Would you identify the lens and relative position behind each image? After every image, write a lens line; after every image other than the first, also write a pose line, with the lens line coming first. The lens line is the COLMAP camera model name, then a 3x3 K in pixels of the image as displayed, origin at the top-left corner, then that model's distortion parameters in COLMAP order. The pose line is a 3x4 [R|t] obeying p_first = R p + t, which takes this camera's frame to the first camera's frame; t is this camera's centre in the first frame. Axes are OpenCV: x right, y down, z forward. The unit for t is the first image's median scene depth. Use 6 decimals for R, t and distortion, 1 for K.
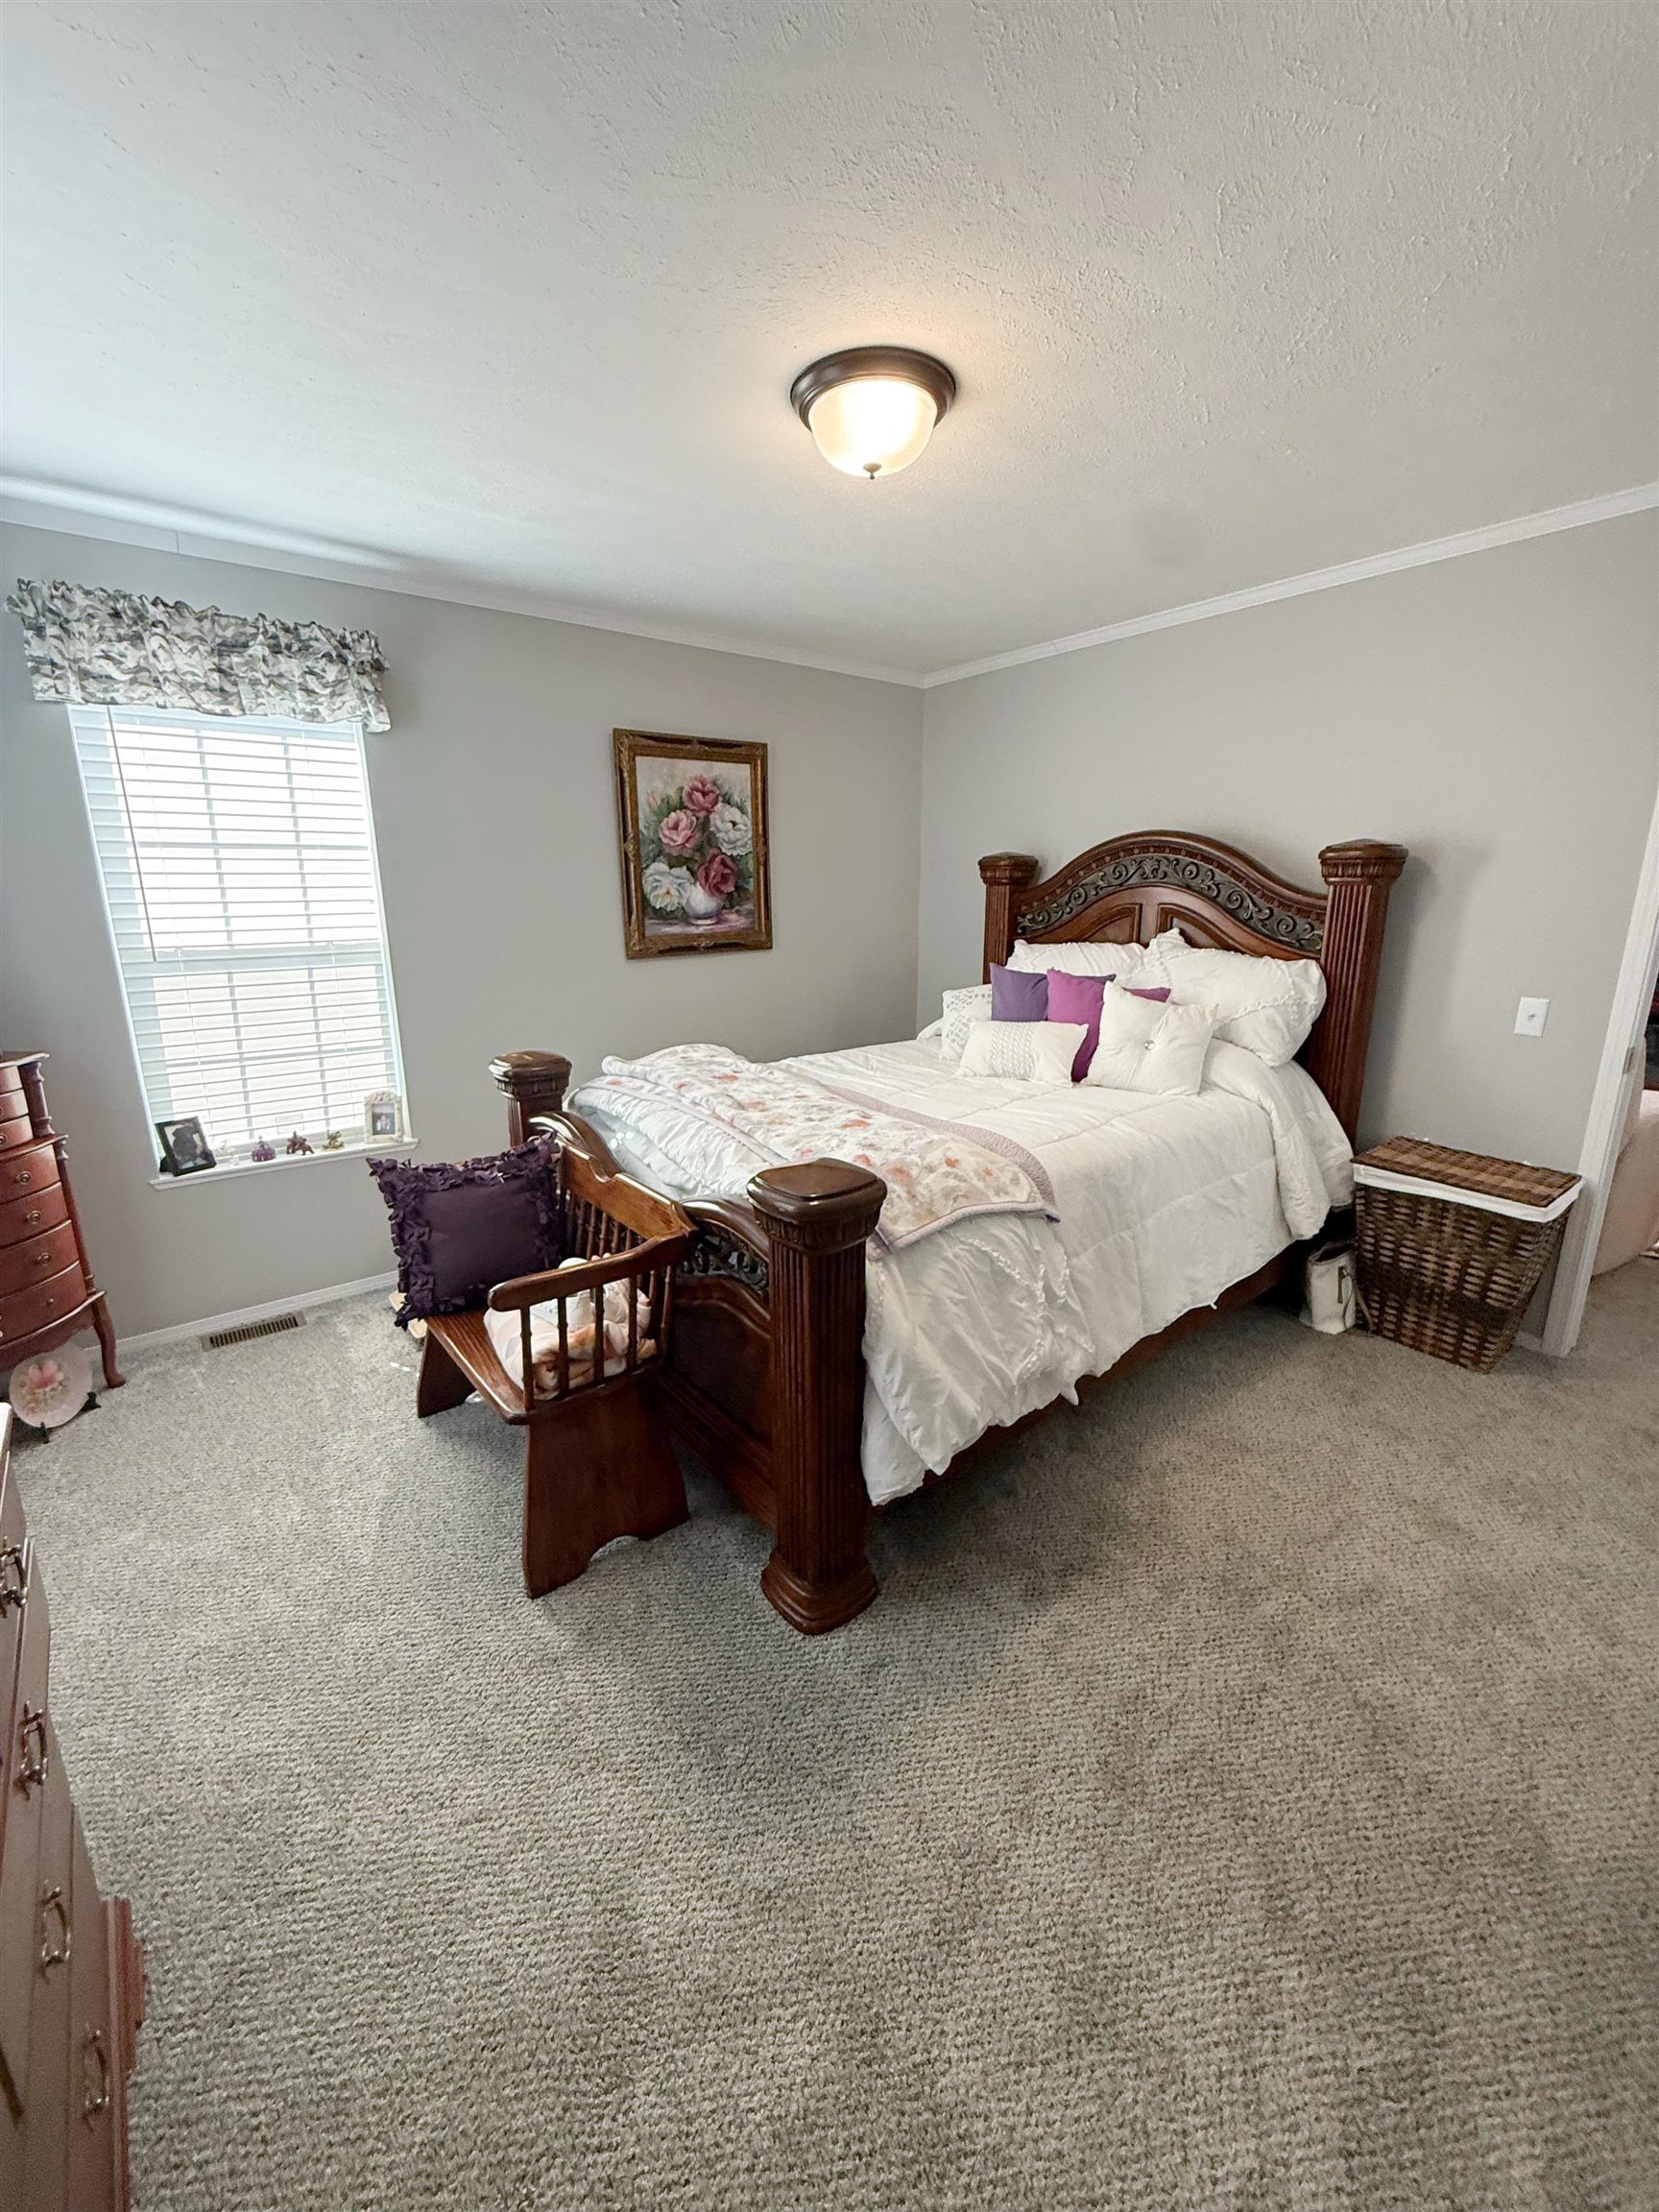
lens RADIAL K [[883.7, 0, 824.2], [0, 883.7, 1108.1], [0, 0, 1]] dist [0.001067, 0.000496]
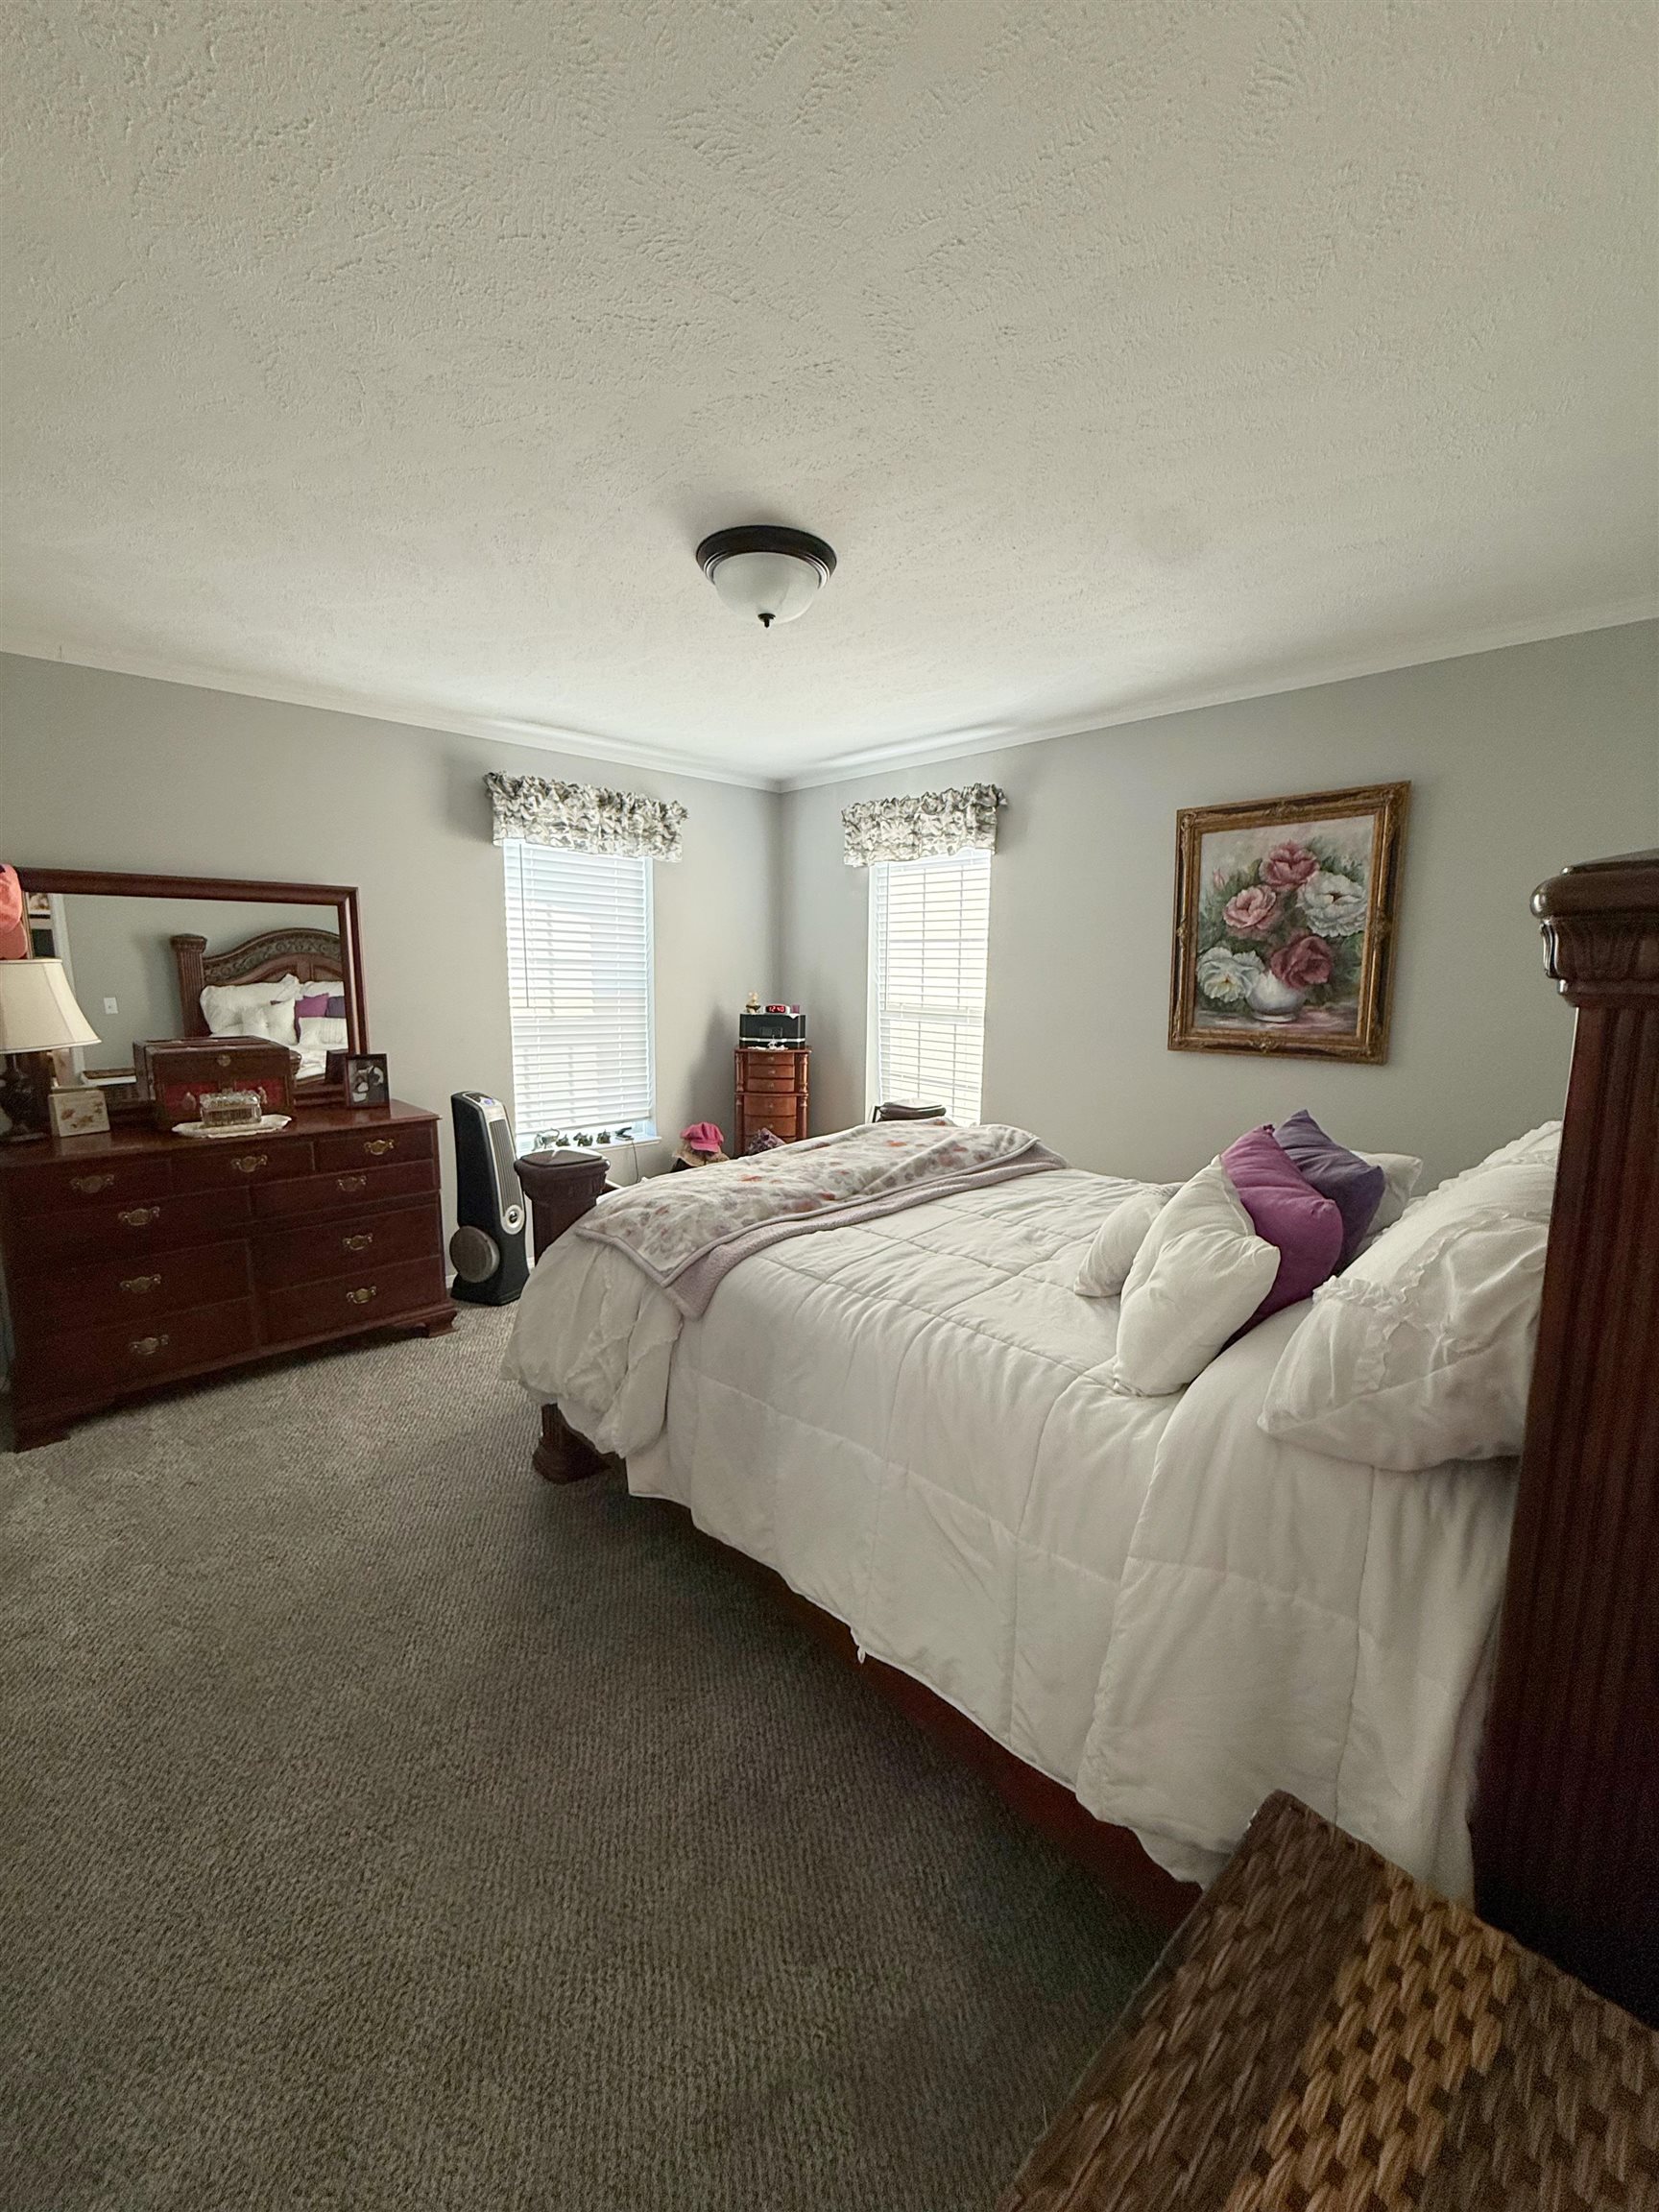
lens RADIAL K [[883.7, 0, 821.2], [0, 883.7, 1098.9], [0, 0, 1]] dist [0.001067, 0.000496]
pose [[0.070211, 0.161808, -0.984321, 0.664444], [-0.256721, 0.956450, 0.138915, -0.152090], [0.963932, 0.242942, 0.108692, 0.551654]]
